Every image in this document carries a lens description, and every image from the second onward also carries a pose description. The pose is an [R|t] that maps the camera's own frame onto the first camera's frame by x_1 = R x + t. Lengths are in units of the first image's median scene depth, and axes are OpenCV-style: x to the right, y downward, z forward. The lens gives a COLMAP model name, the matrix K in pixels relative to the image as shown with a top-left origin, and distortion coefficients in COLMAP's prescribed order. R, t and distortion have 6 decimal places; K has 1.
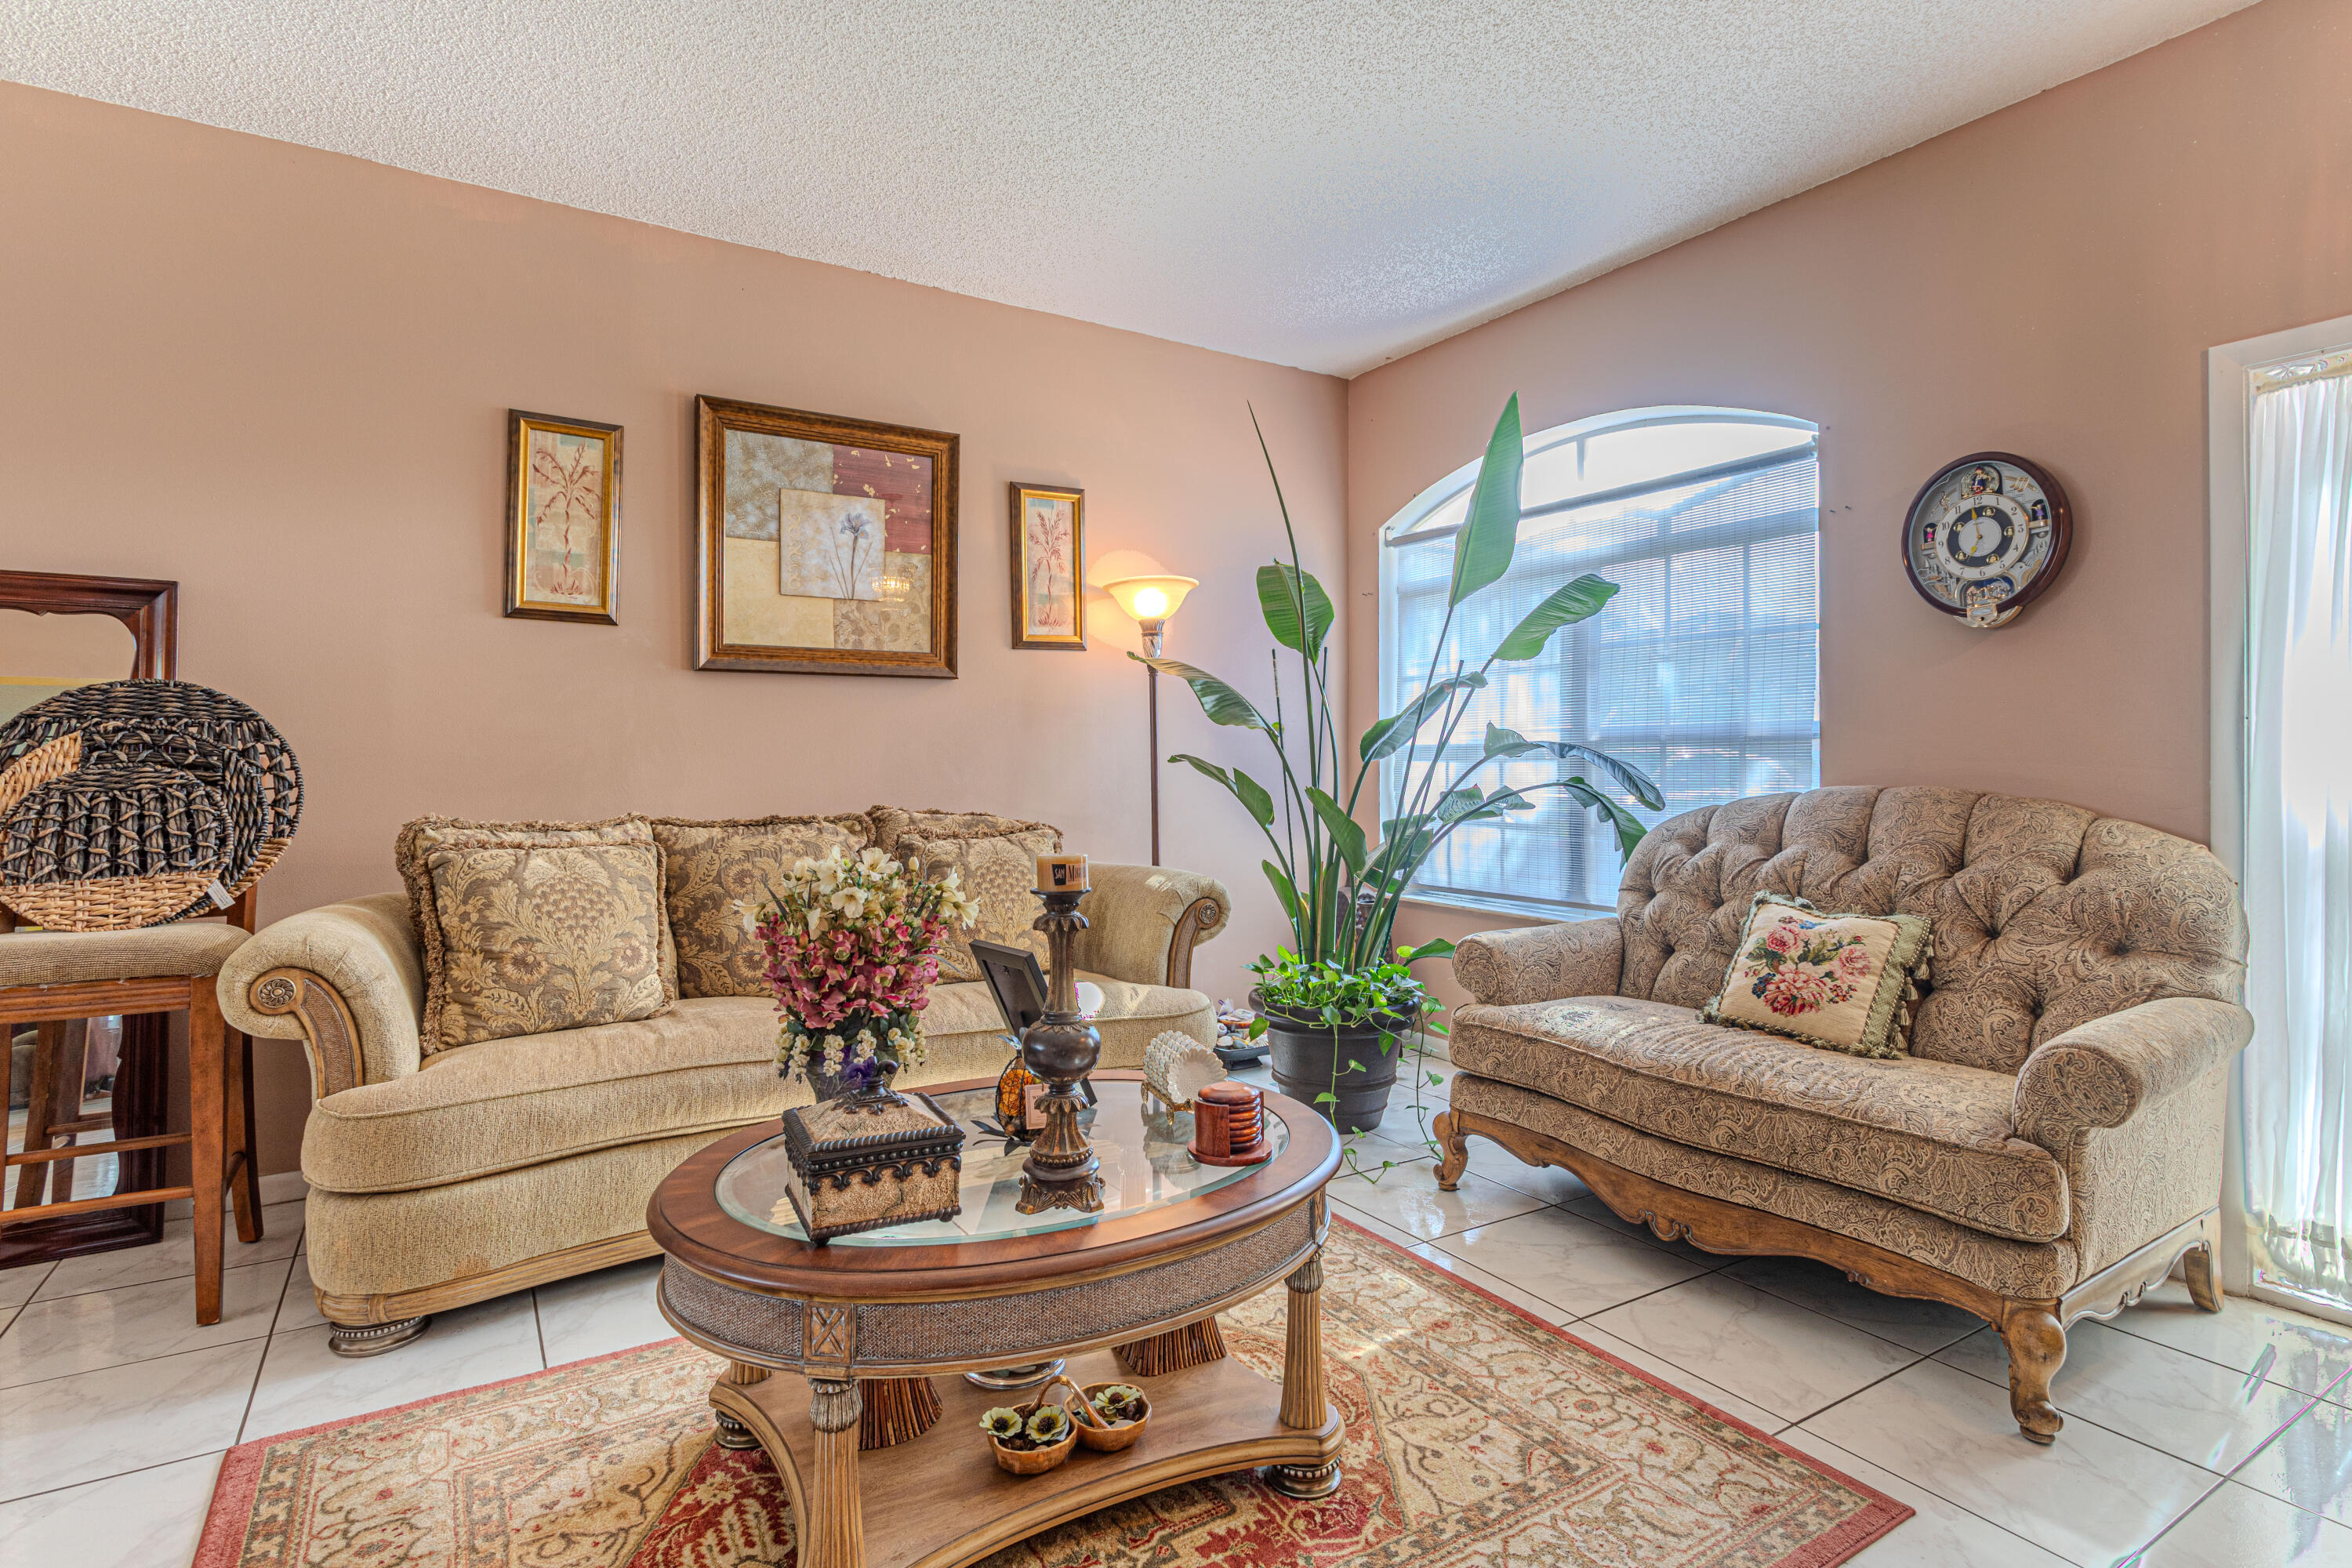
lens RADIAL K [[1180.5, 0, 1165.3], [0, 1180.5, 747.3], [0, 0, 1]] dist [0.001350, -0.000316]
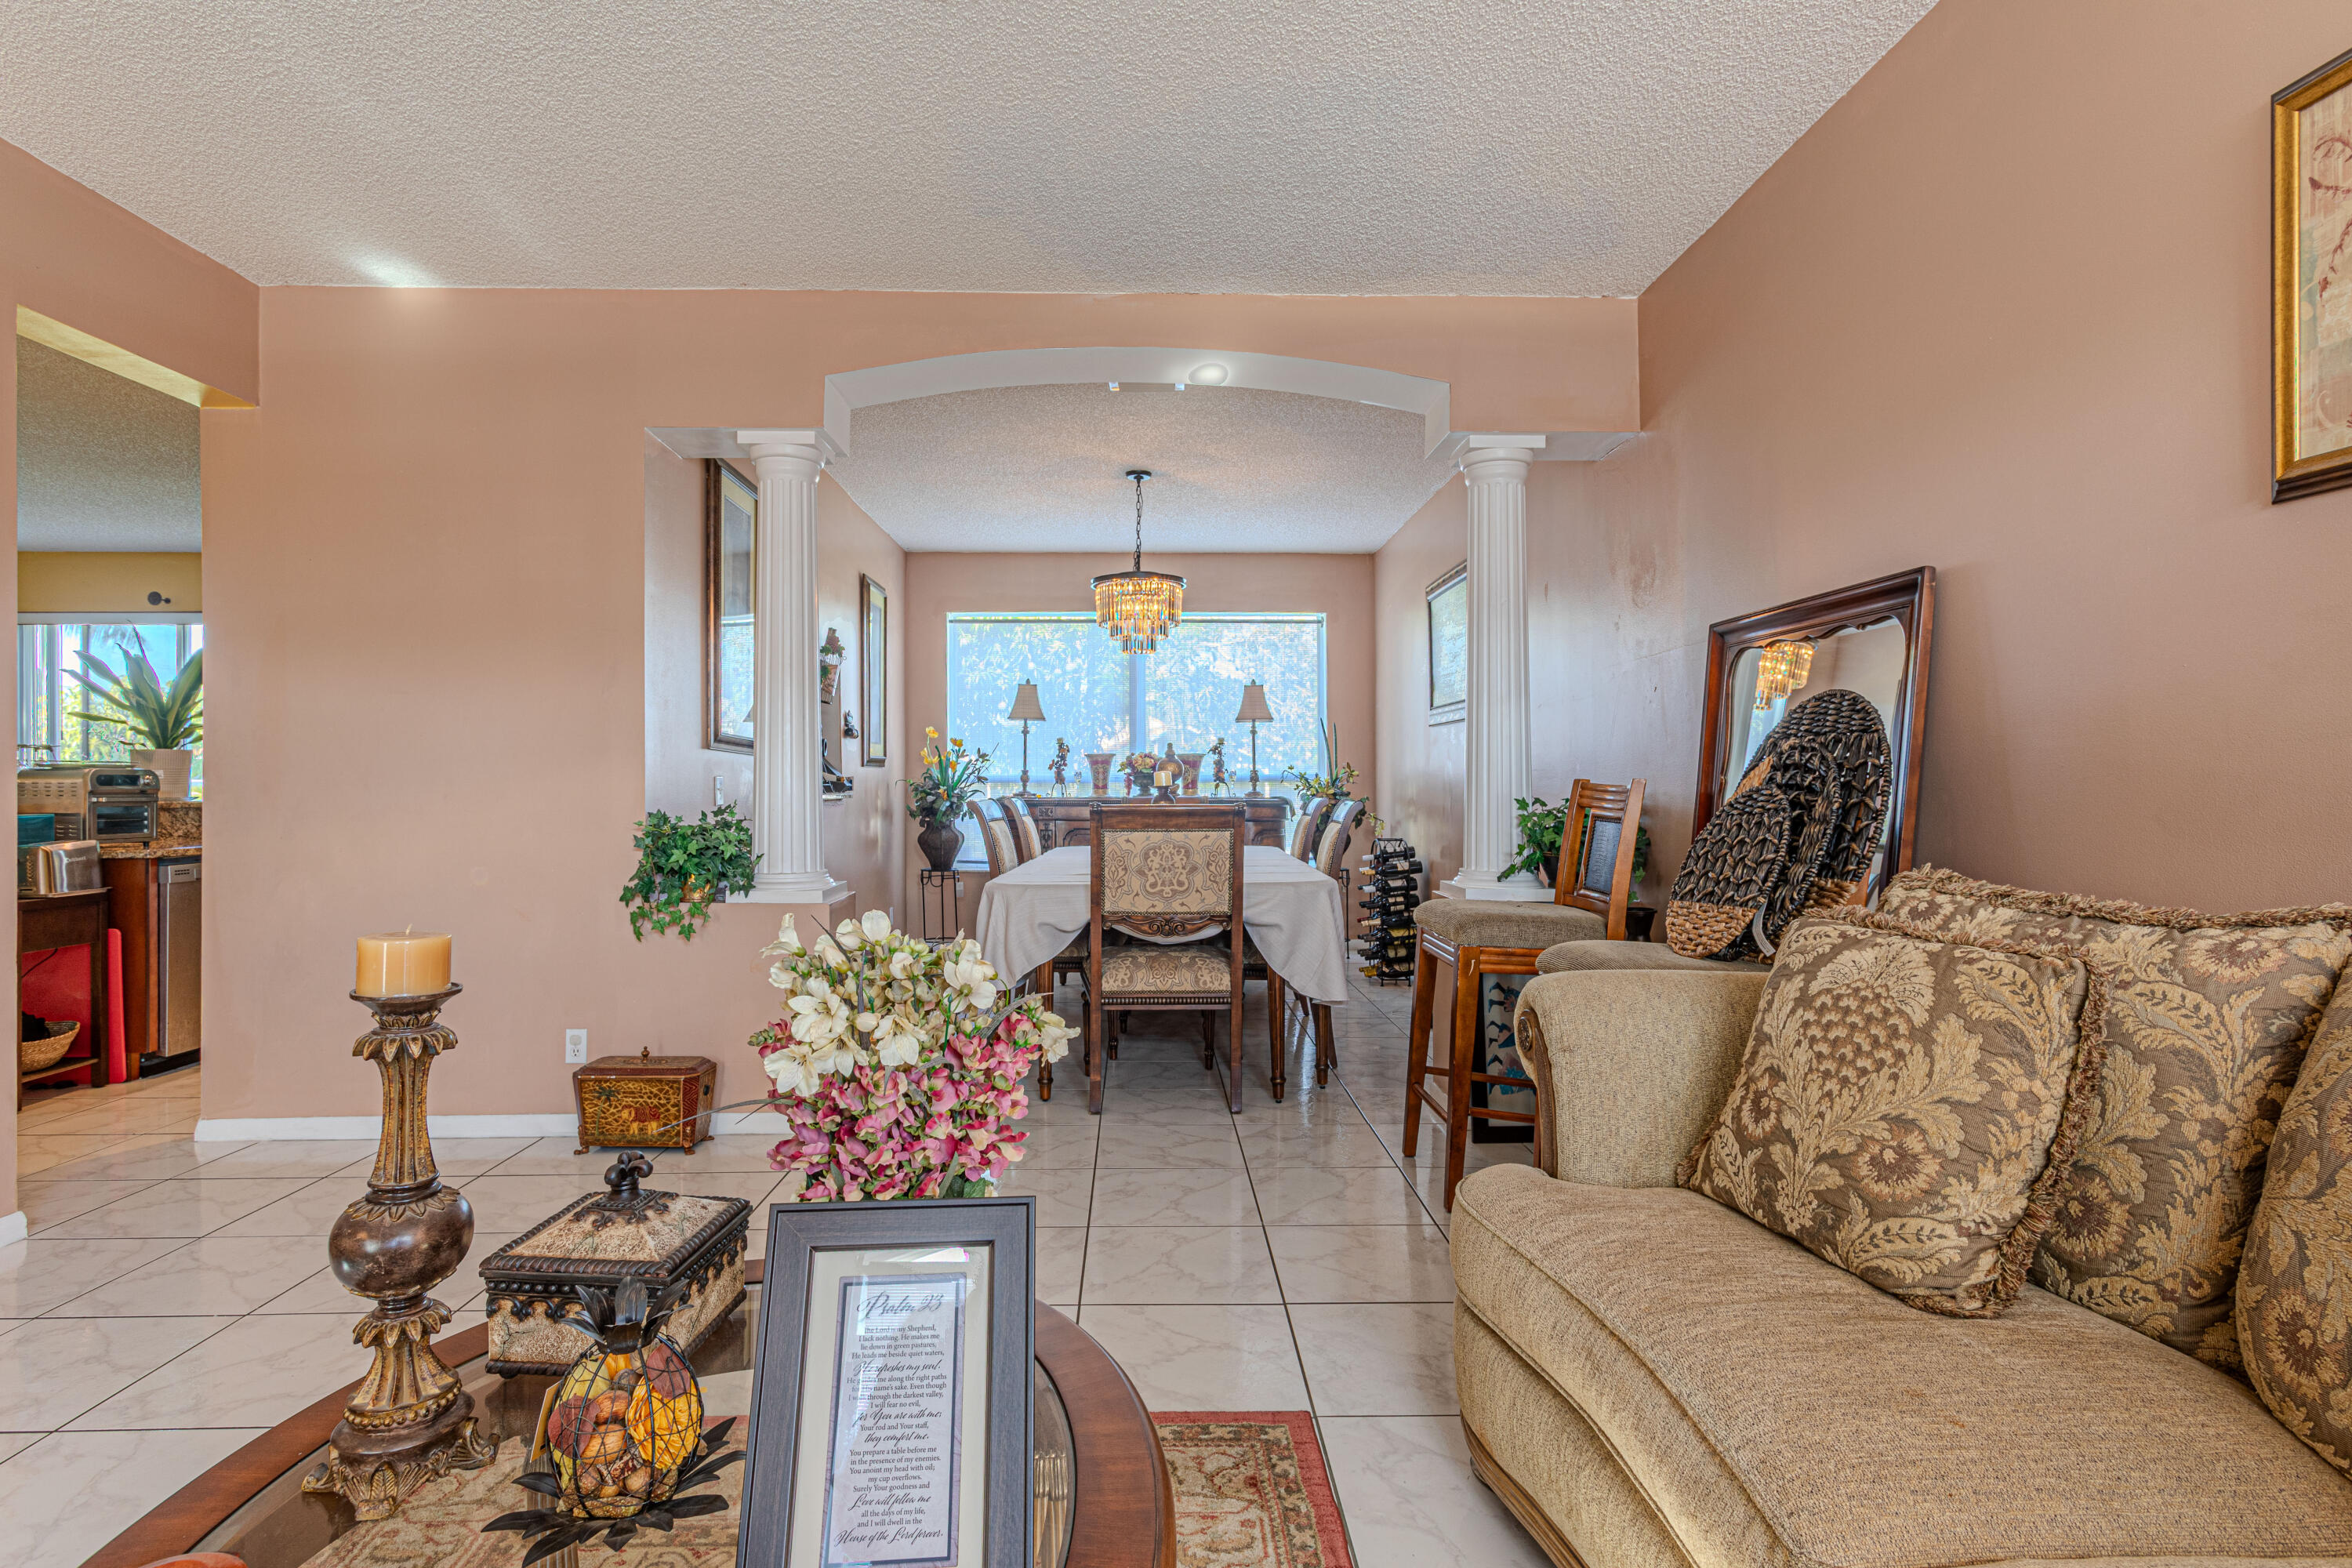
lens RADIAL K [[1191.2, 0, 1176.0], [0, 1191.2, 784.0], [0, 0, 1]] dist [-0.001920, 0.000006]
pose [[-0.504912, -0.000085, -0.863171, 0.144893], [0.011159, 0.999916, -0.006625, 0.011862], [0.863099, -0.012977, -0.504869, 0.965924]]
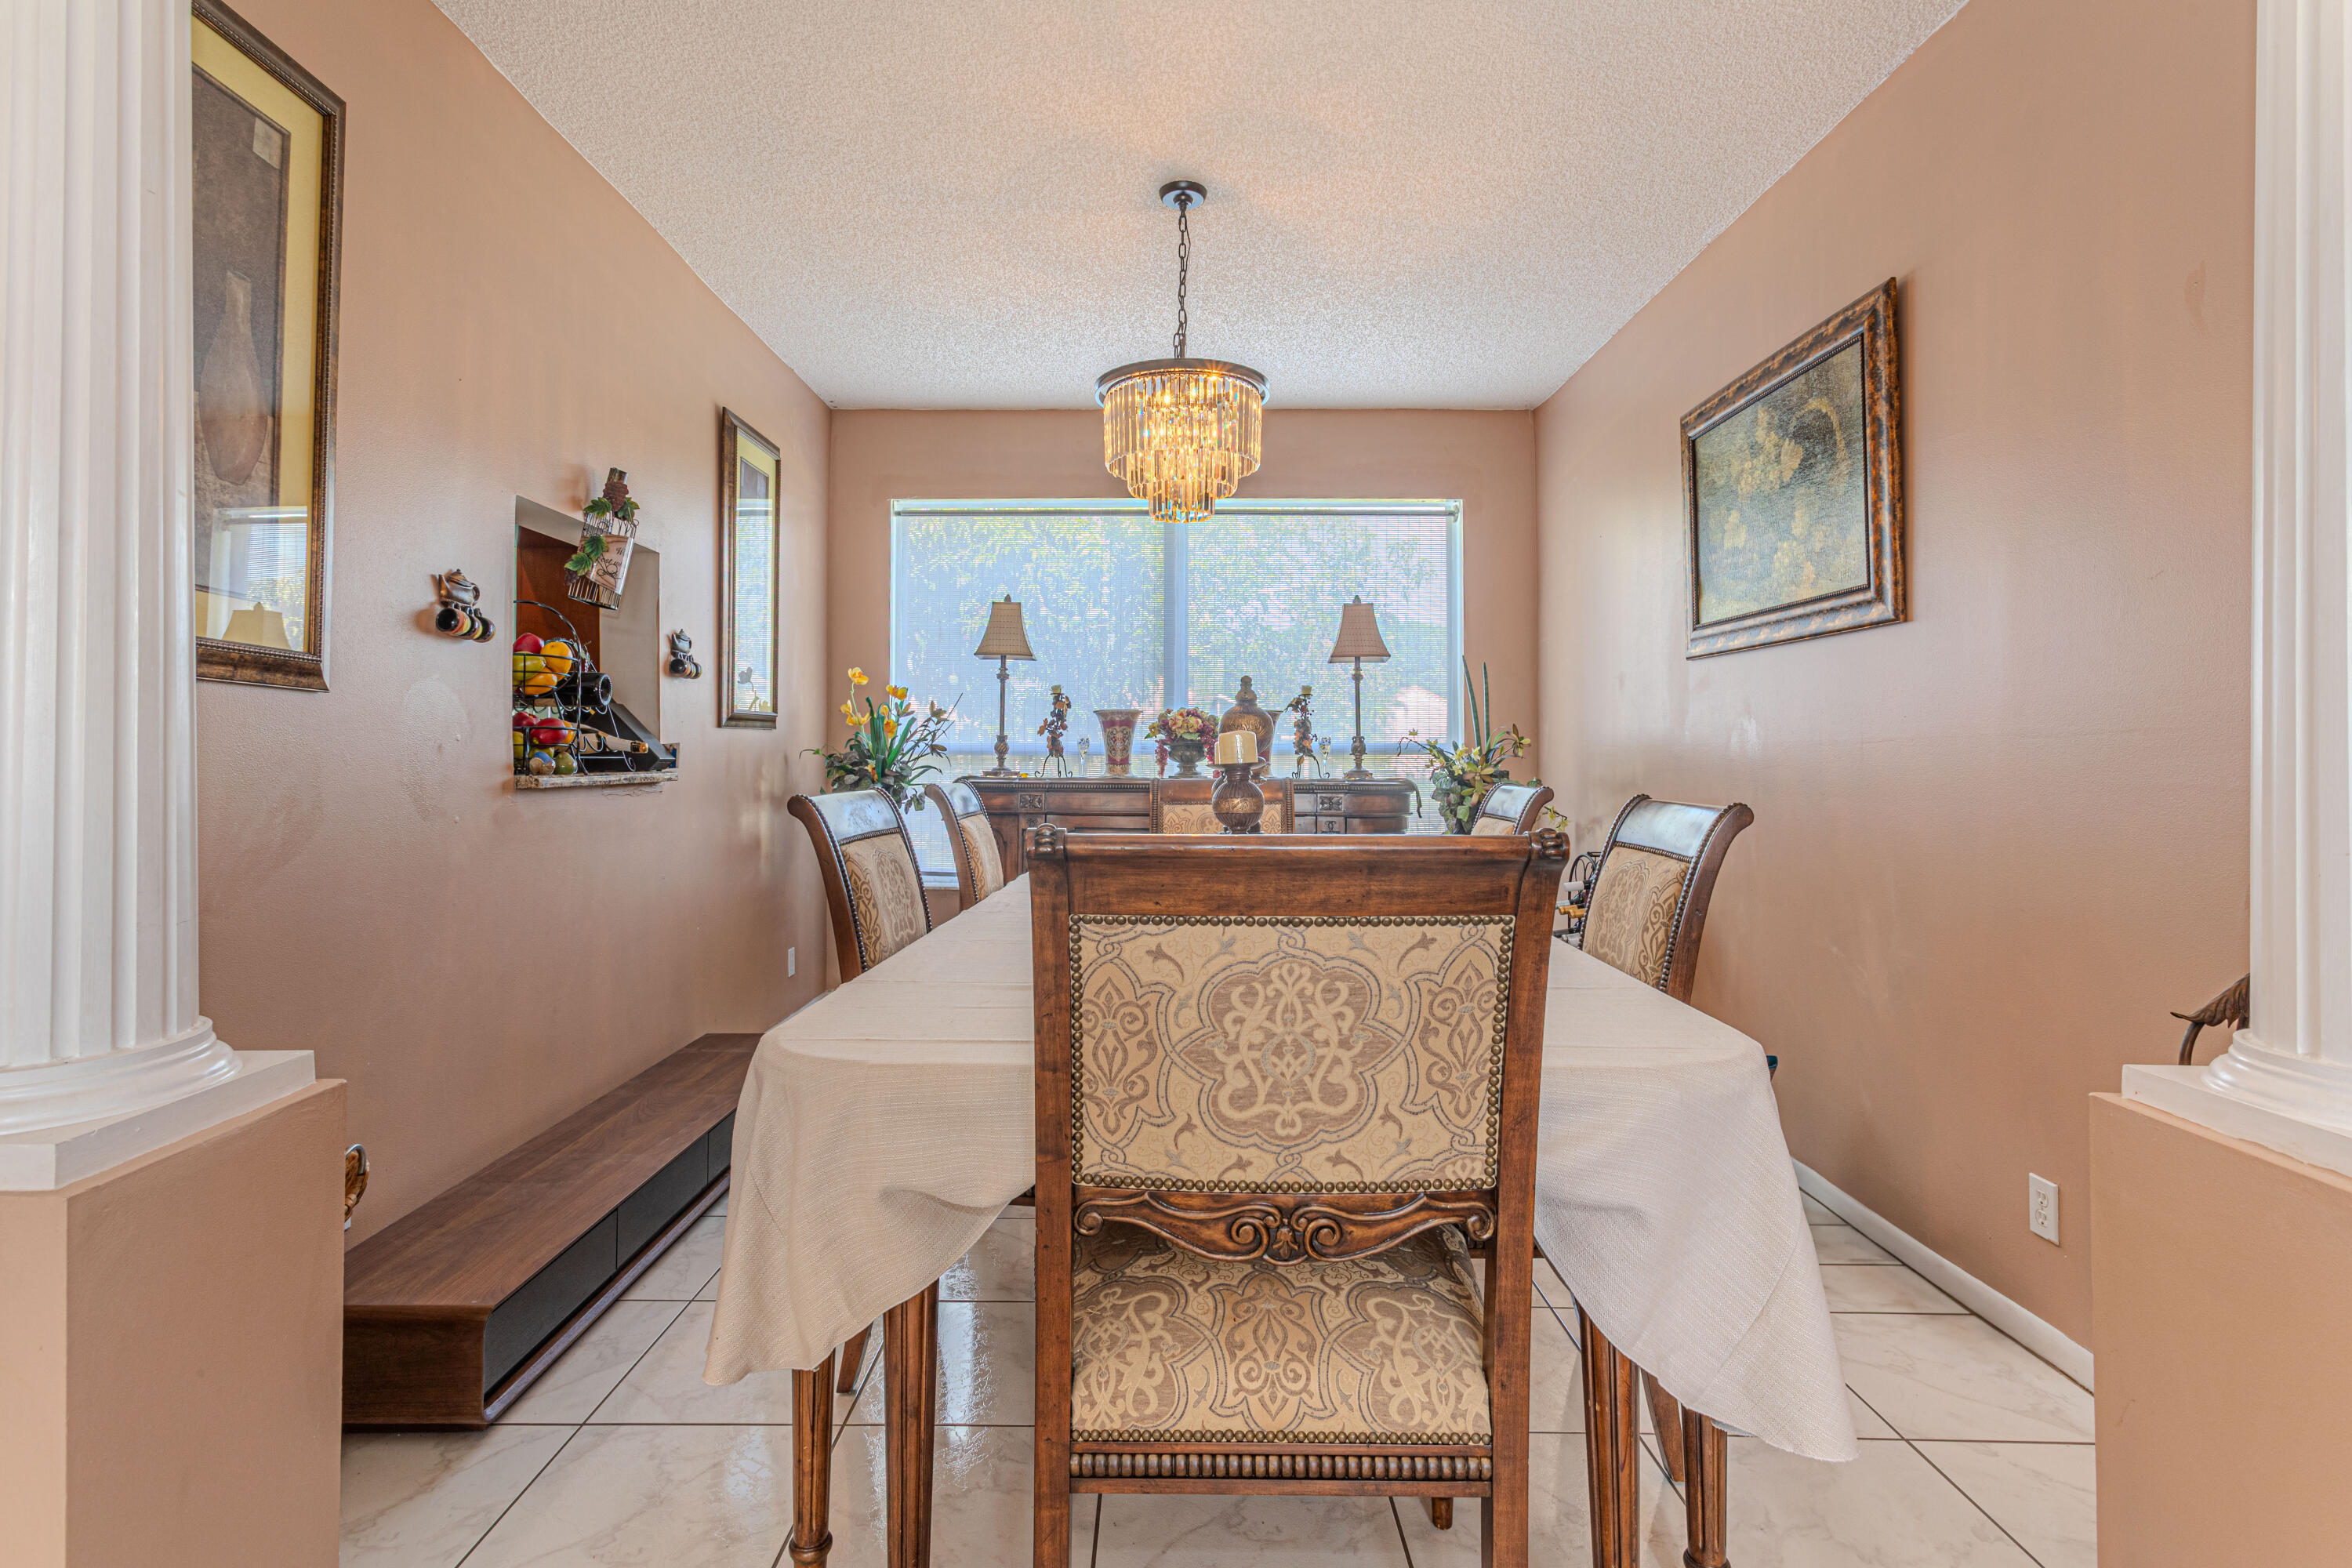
lens RADIAL K [[1180.5, 0, 1165.3], [0, 1180.5, 747.3], [0, 0, 1]] dist [0.001350, -0.000316]
pose [[-0.536674, -0.007648, -0.843755, -0.668857], [0.007533, 0.999876, -0.013855, 0.002272], [0.843756, -0.013792, -0.536549, 0.445672]]
